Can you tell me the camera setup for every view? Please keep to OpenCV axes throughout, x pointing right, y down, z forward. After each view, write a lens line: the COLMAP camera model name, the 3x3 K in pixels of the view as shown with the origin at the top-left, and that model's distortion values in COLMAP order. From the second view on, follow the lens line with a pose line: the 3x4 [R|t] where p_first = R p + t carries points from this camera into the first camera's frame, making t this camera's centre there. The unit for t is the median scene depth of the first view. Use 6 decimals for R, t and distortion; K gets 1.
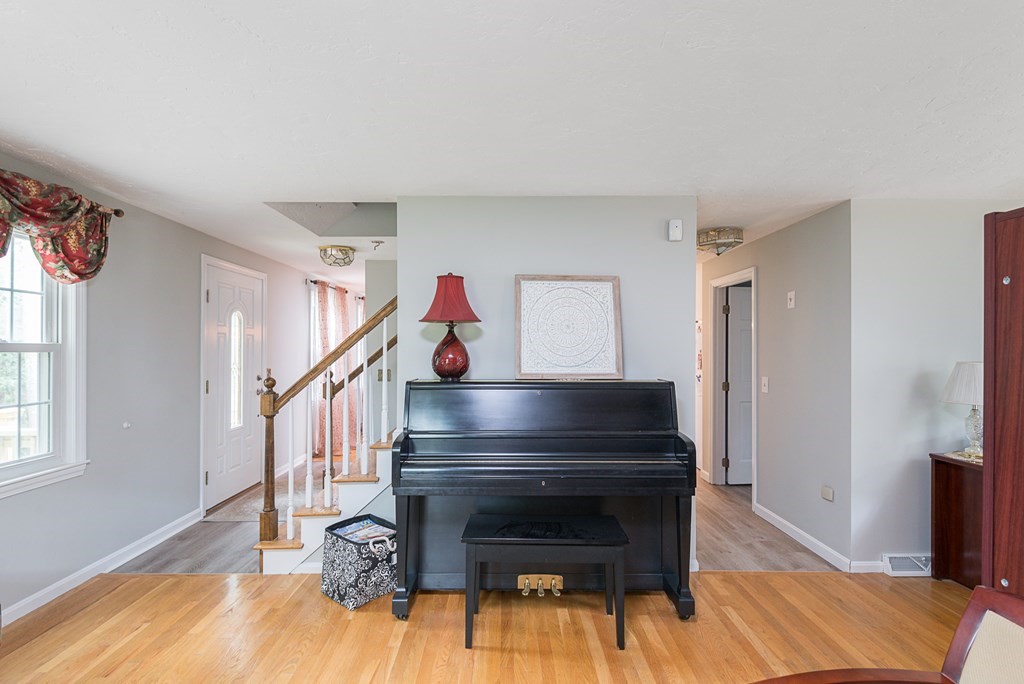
lens RADIAL K [[490.9, 0, 510.7], [0, 490.9, 349.4], [0, 0, 1]] dist [-0.000328, -0.000052]
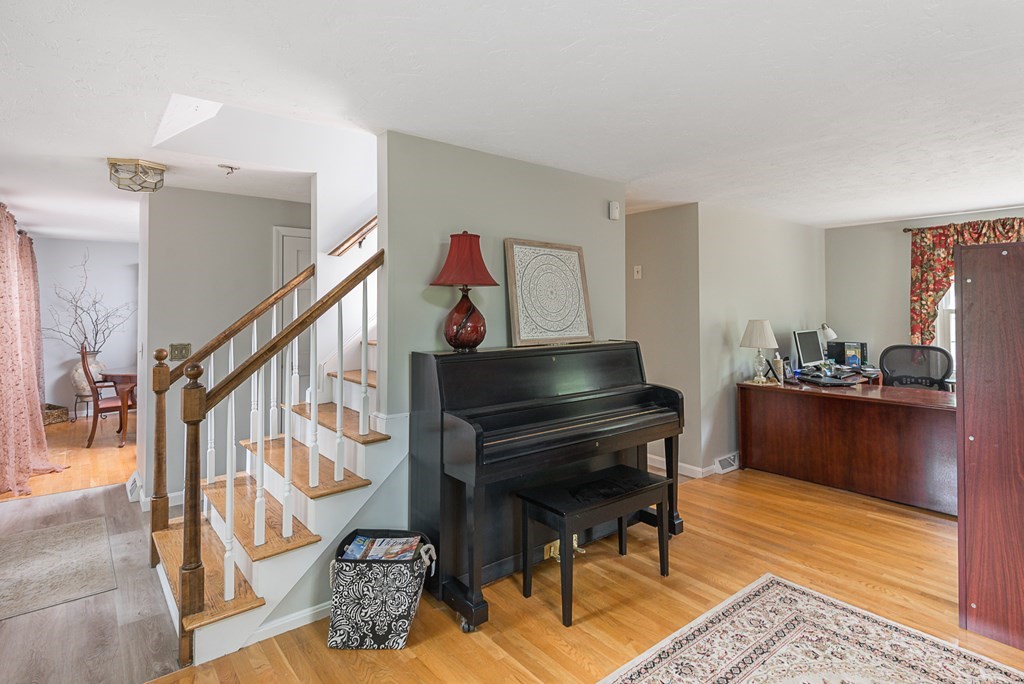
lens RADIAL K [[528.2, 0, 512.5], [0, 528.2, 299.5], [0, 0, 1]] dist [0.001677, -0.000104]
pose [[0.780707, 0.005417, 0.624874, -0.656834], [0.007529, 0.999808, -0.018073, -0.013023], [-0.624852, 0.018815, 0.780517, 0.194379]]
